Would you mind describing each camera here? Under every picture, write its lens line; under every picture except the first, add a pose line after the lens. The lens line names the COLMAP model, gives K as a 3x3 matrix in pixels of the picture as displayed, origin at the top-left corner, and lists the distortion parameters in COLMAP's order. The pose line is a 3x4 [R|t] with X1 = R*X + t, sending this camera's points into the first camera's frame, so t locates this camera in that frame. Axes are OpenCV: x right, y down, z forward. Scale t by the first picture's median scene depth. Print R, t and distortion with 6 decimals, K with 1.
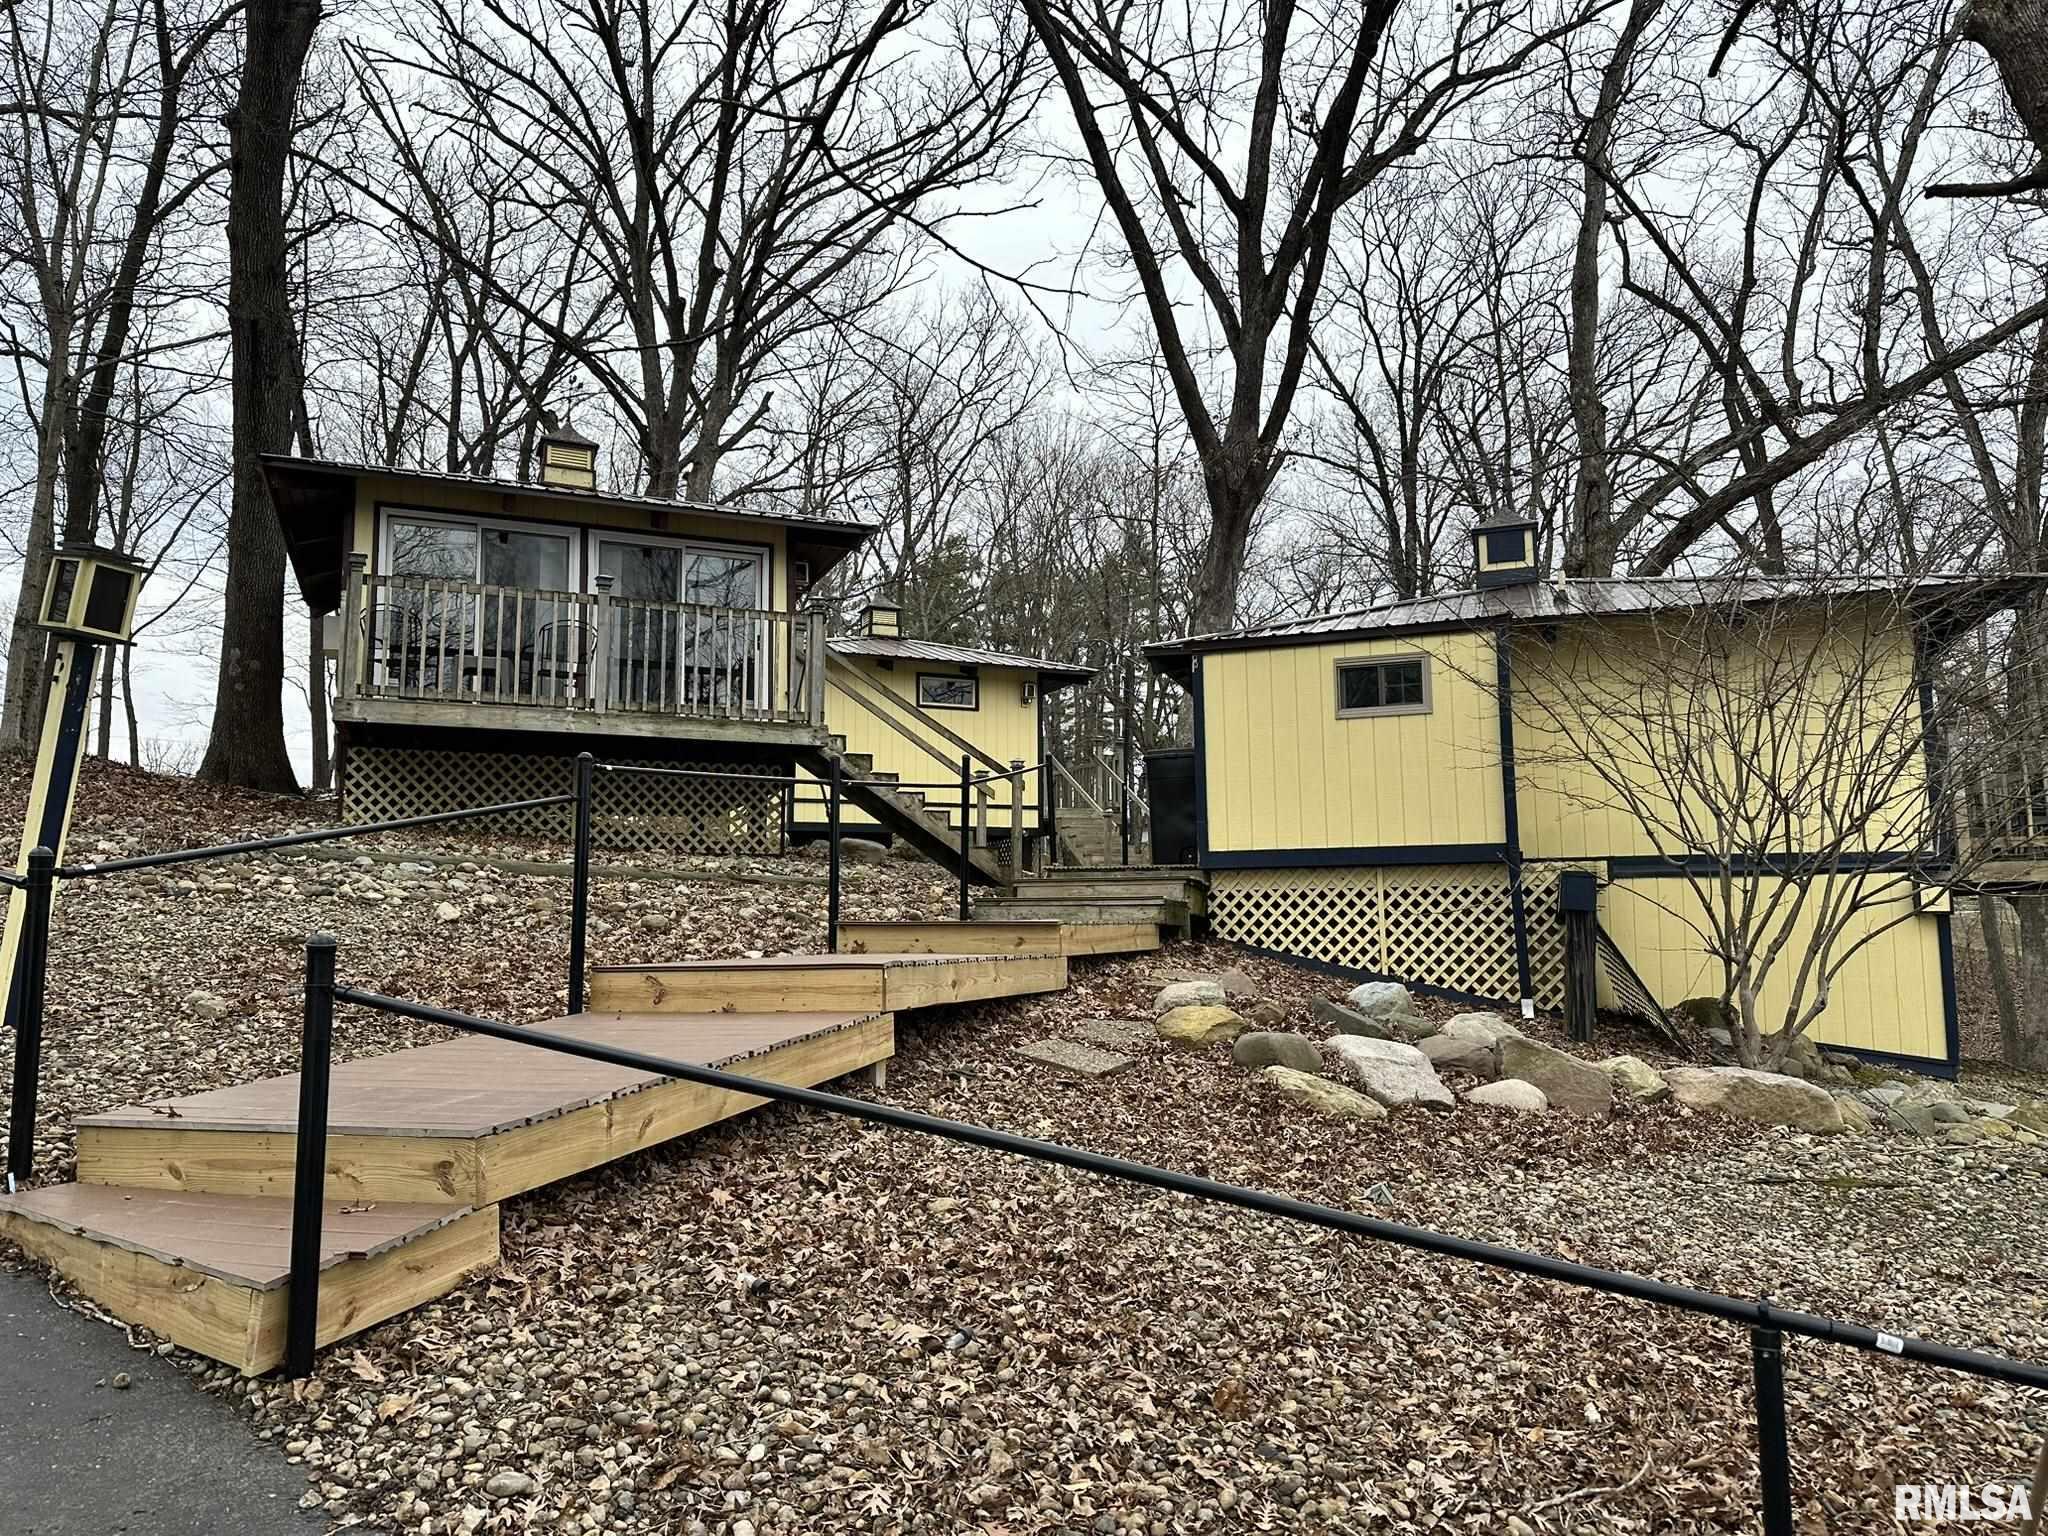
lens RADIAL K [[1394.7, 0, 1024.0], [0, 1394.7, 768.0], [0, 0, 1]] dist [0.119120, -0.226958]
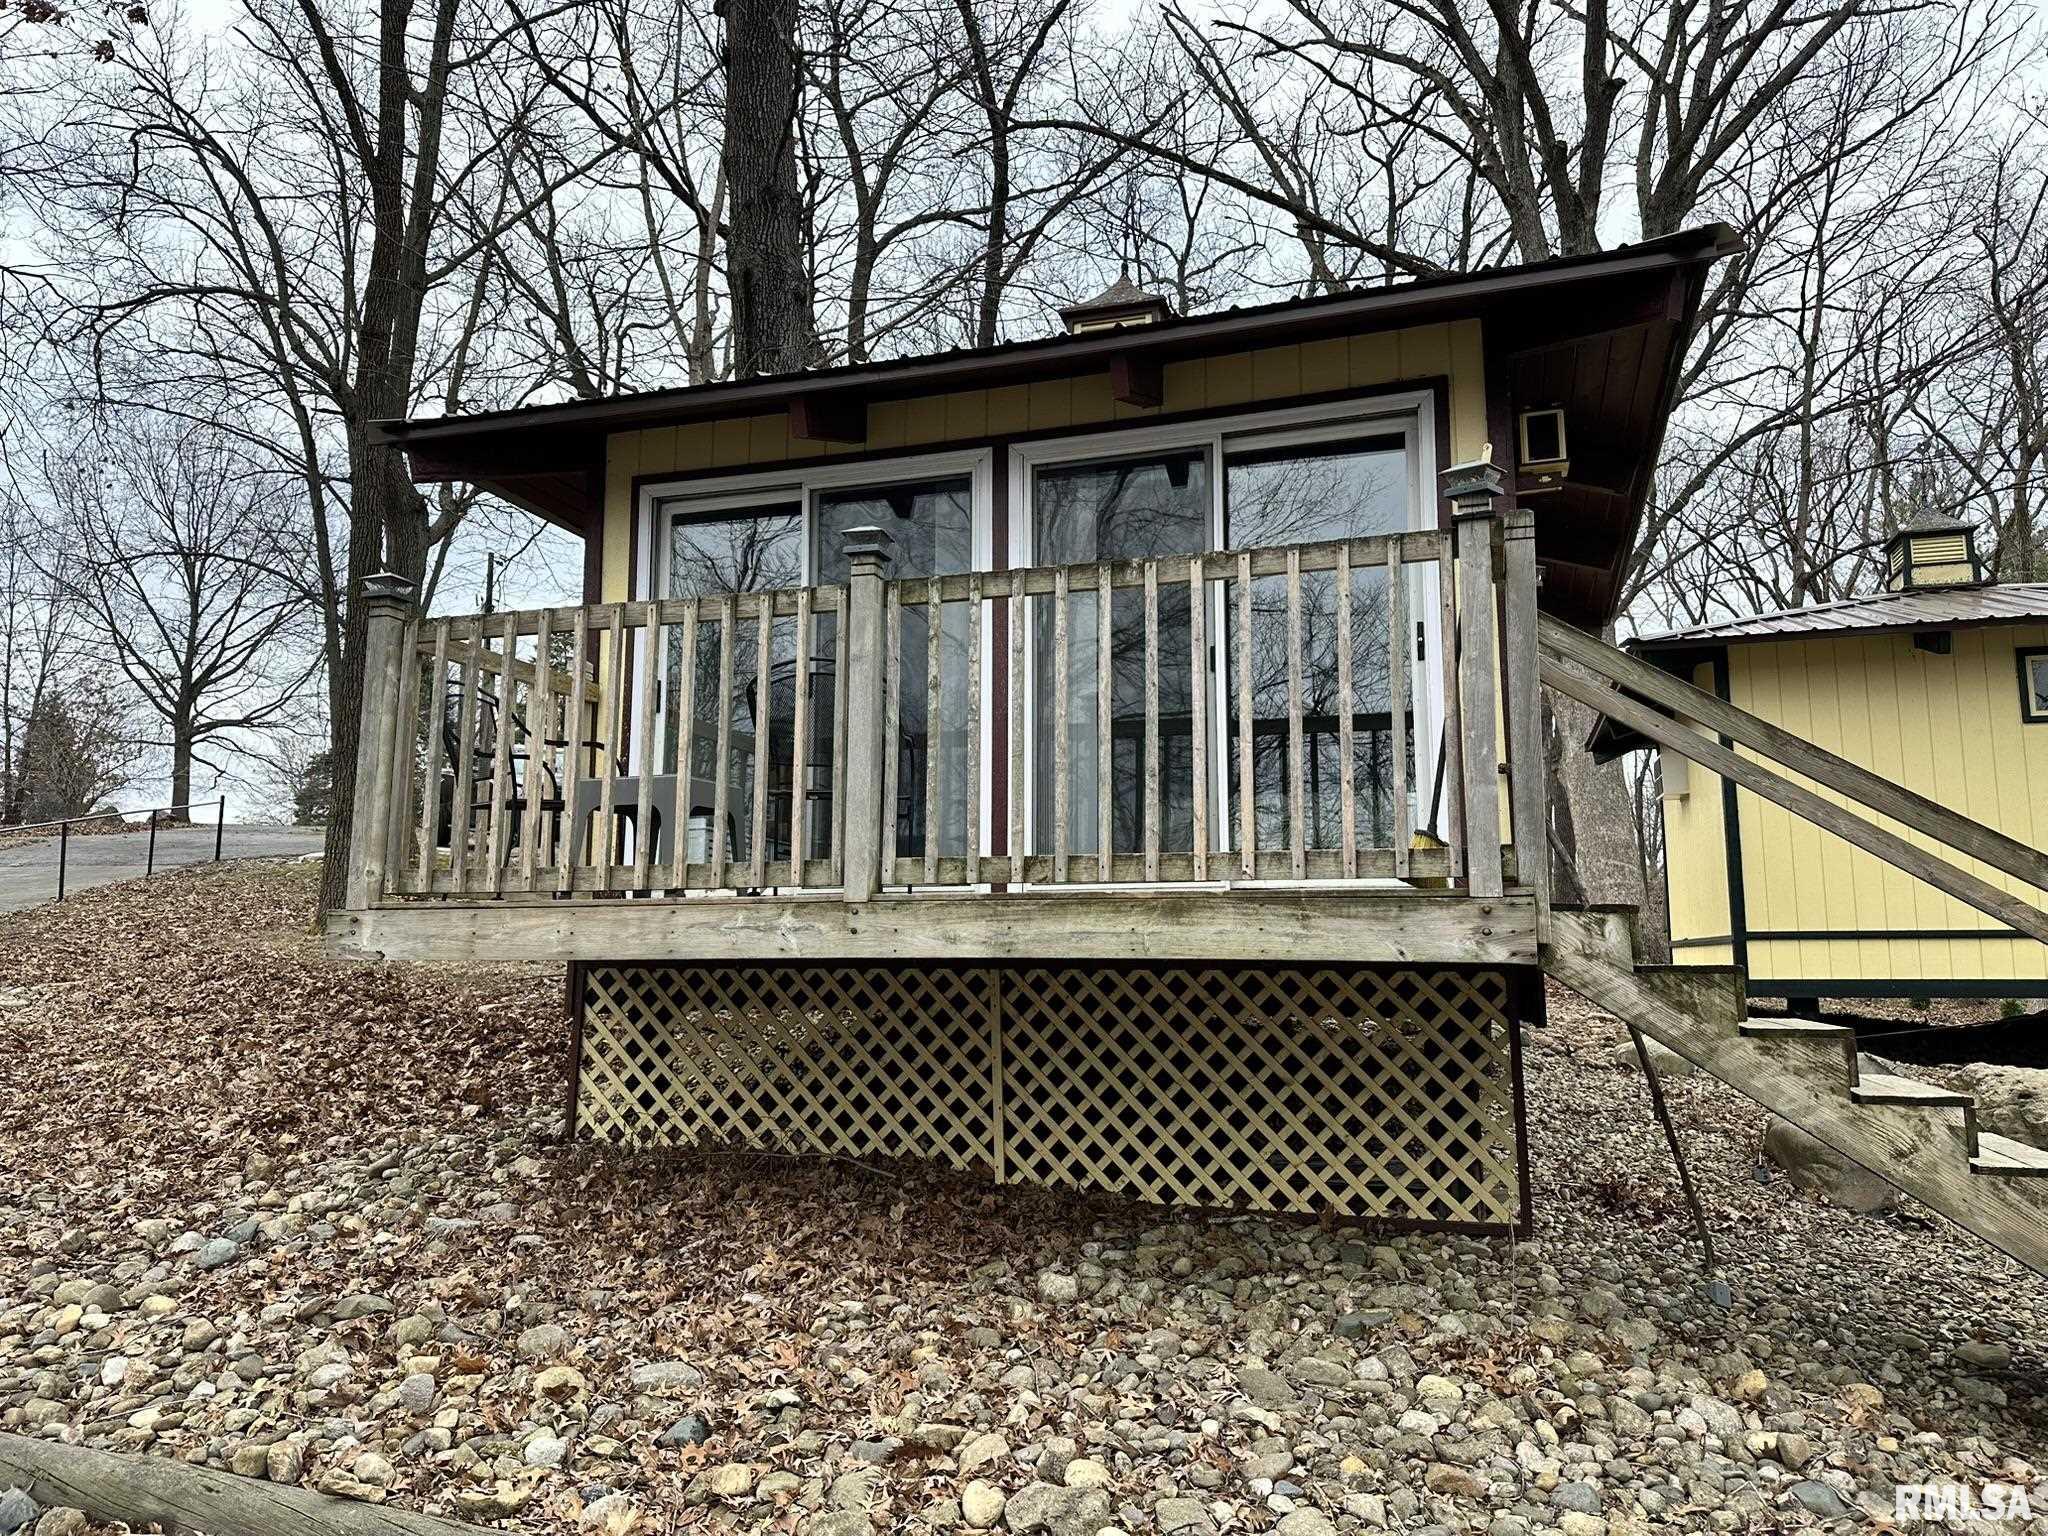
lens RADIAL K [[1458.6, 0, 1024.0], [0, 1458.6, 768.0], [0, 0, 1]] dist [0.007253, -0.006247]
pose [[0.753166, -0.087316, -0.652010, -0.007808], [0.072964, 0.996124, -0.049114, -0.022148], [0.653772, -0.010582, 0.756618, 0.320483]]
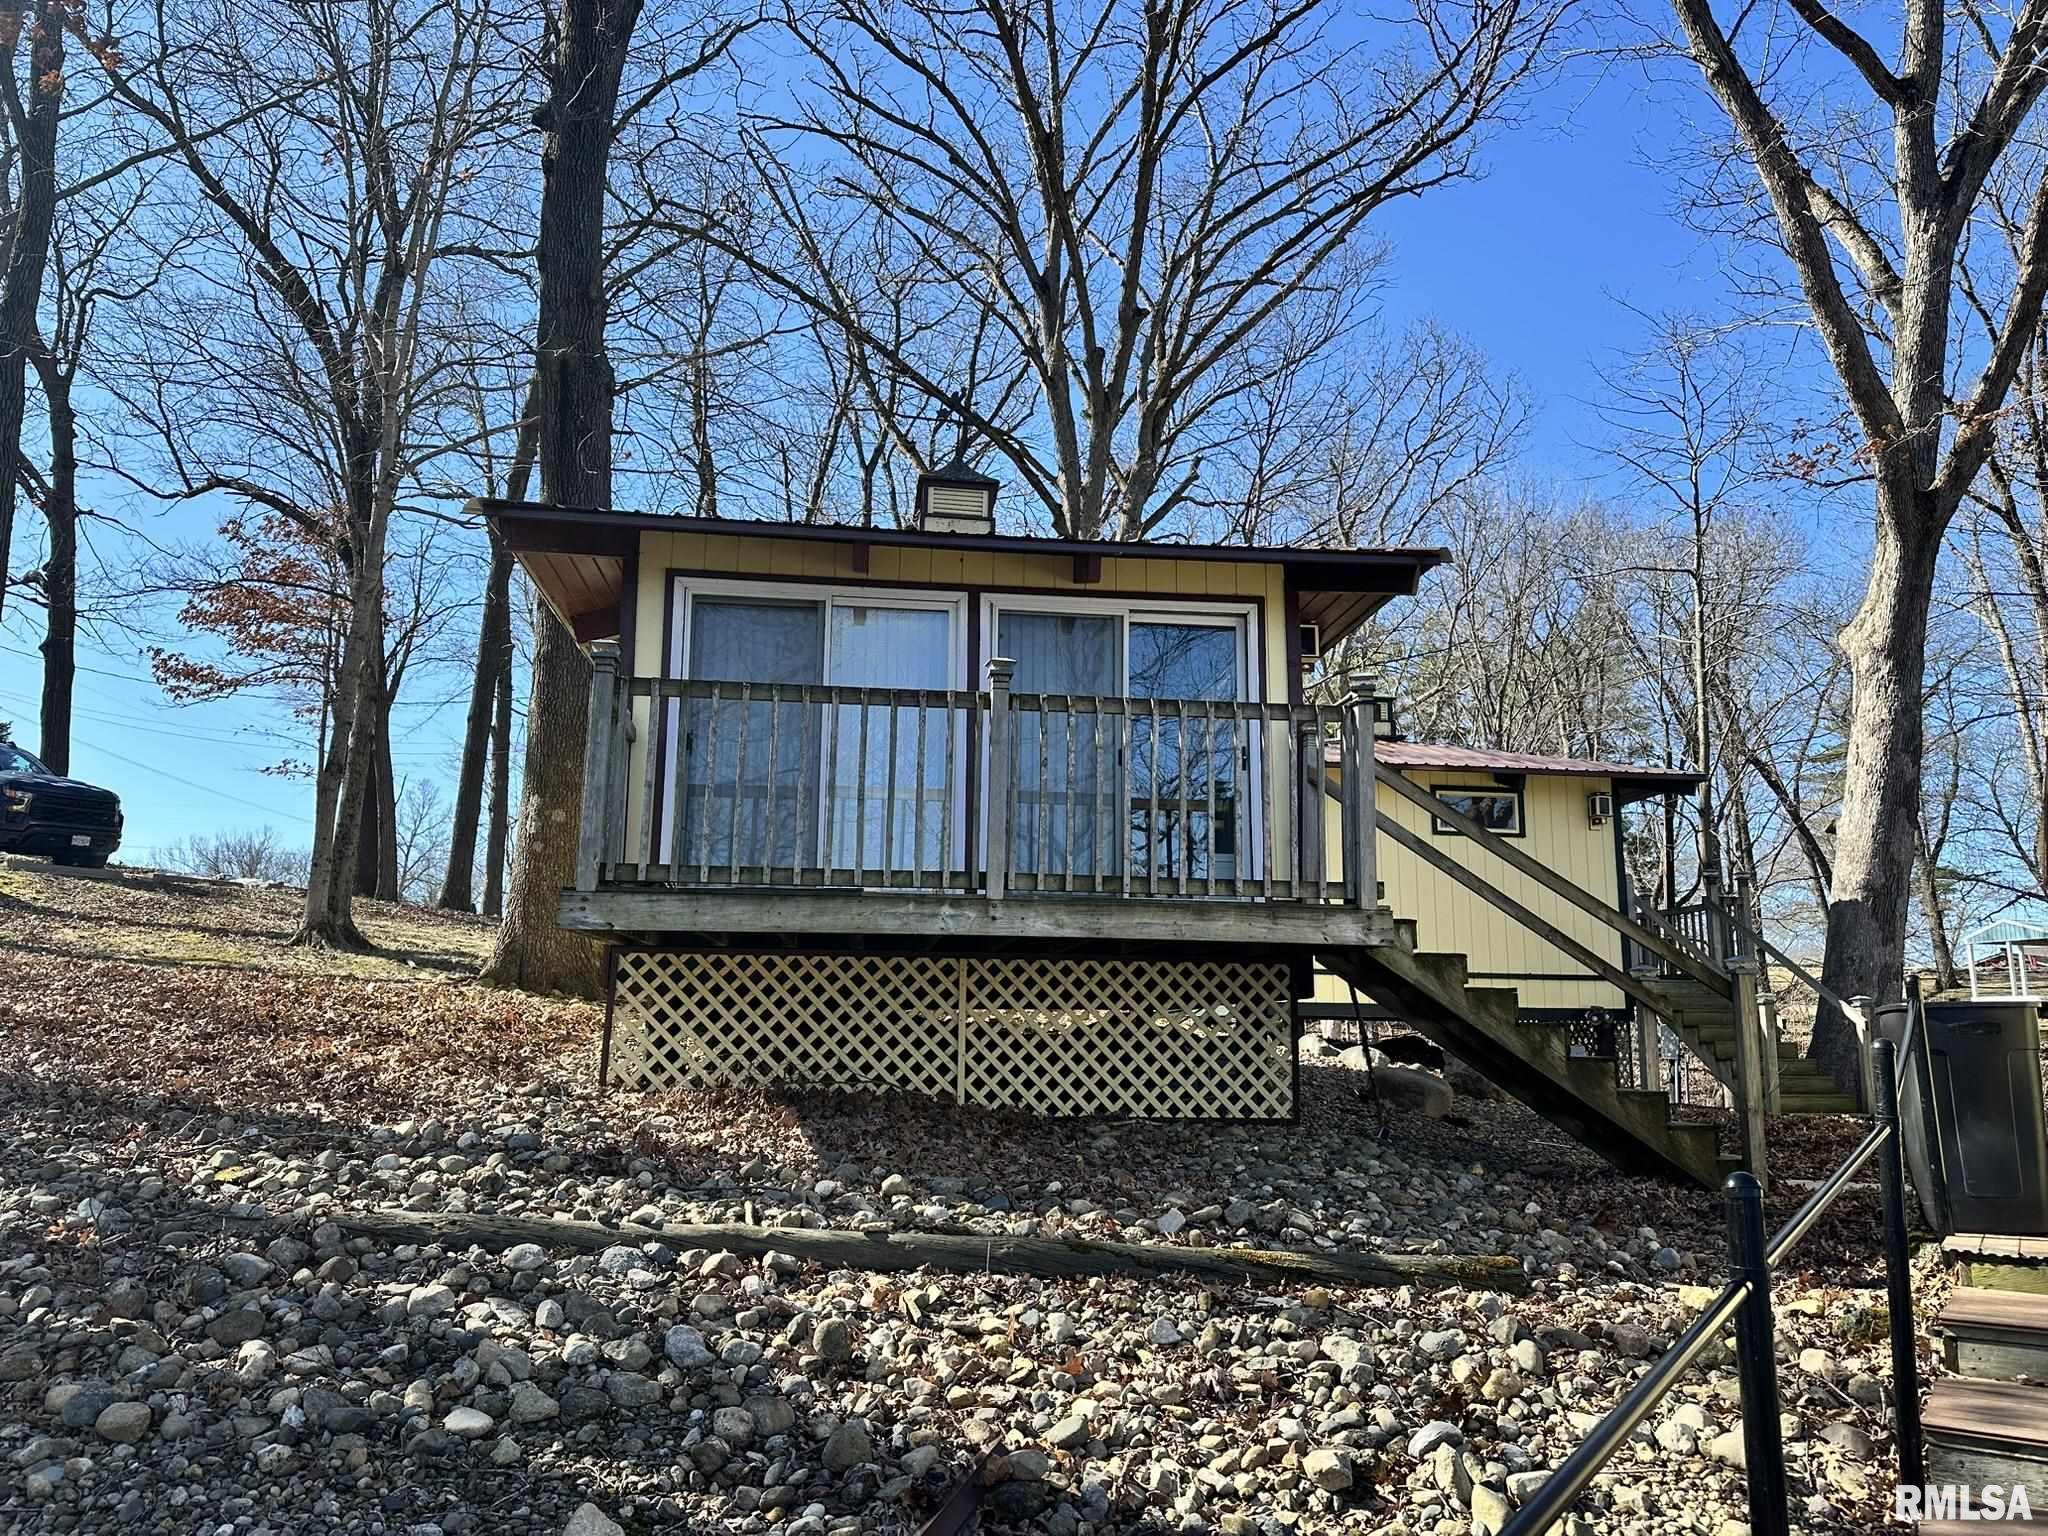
lens RADIAL K [[1438.0, 0, 1078.1], [0, 1438.0, 774.7], [0, 0, 1]] dist [-0.022452, -0.003618]
pose [[0.967857, -0.036569, -0.248827, -0.052910], [0.020051, 0.997443, -0.068597, -0.020888], [0.250700, 0.061403, 0.966116, 0.192012]]
